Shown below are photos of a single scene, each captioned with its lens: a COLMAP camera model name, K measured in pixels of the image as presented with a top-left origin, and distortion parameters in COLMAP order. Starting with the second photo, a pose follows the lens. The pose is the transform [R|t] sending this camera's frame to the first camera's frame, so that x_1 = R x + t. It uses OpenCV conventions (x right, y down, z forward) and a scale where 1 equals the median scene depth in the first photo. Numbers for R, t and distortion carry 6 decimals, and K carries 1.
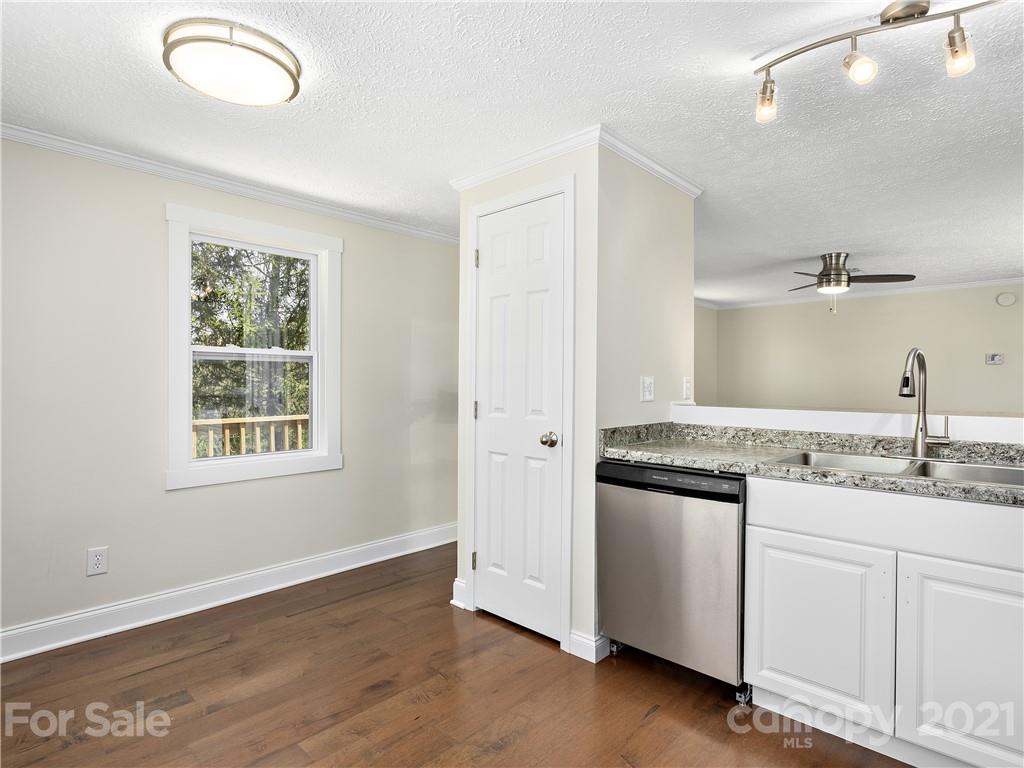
lens RADIAL K [[562.3, 0, 512.0], [0, 562.3, 384.0], [0, 0, 1]] dist [-0.003162, 0.000216]
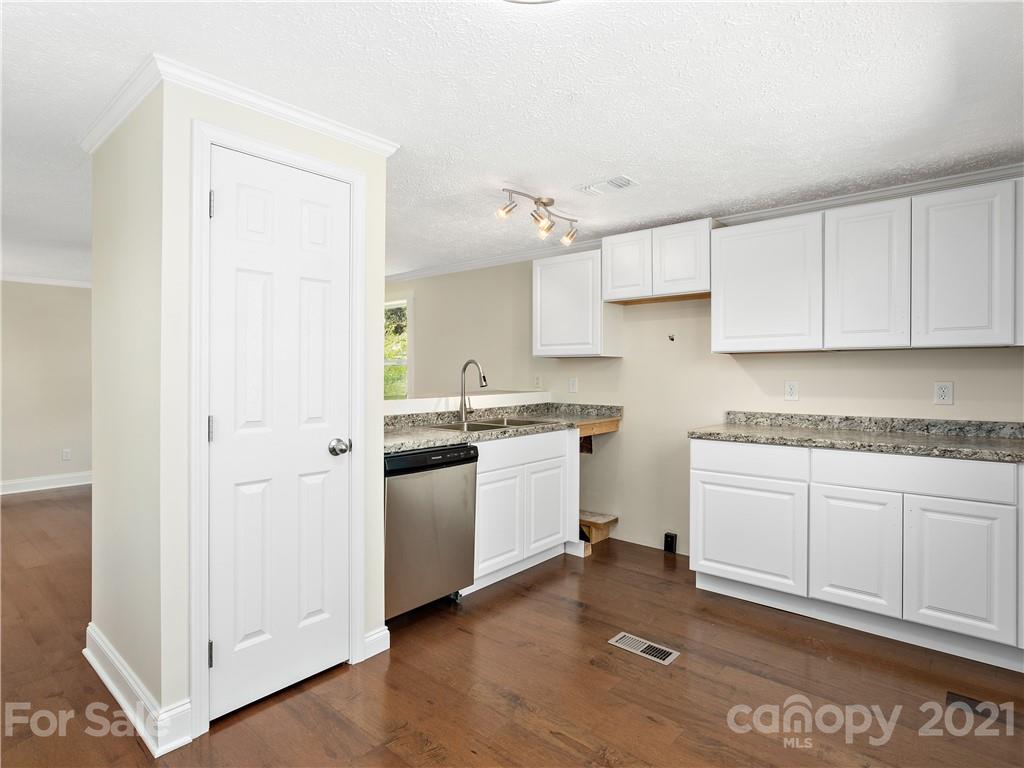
lens RADIAL K [[538.0, 0, 510.8], [0, 538.0, 379.1], [0, 0, 1]] dist [0.001860, 0.000556]
pose [[-0.034761, -0.015203, 0.999280, -0.847784], [0.008382, 0.999845, 0.015504, -0.023649], [-0.999361, 0.008915, -0.034628, 0.783240]]
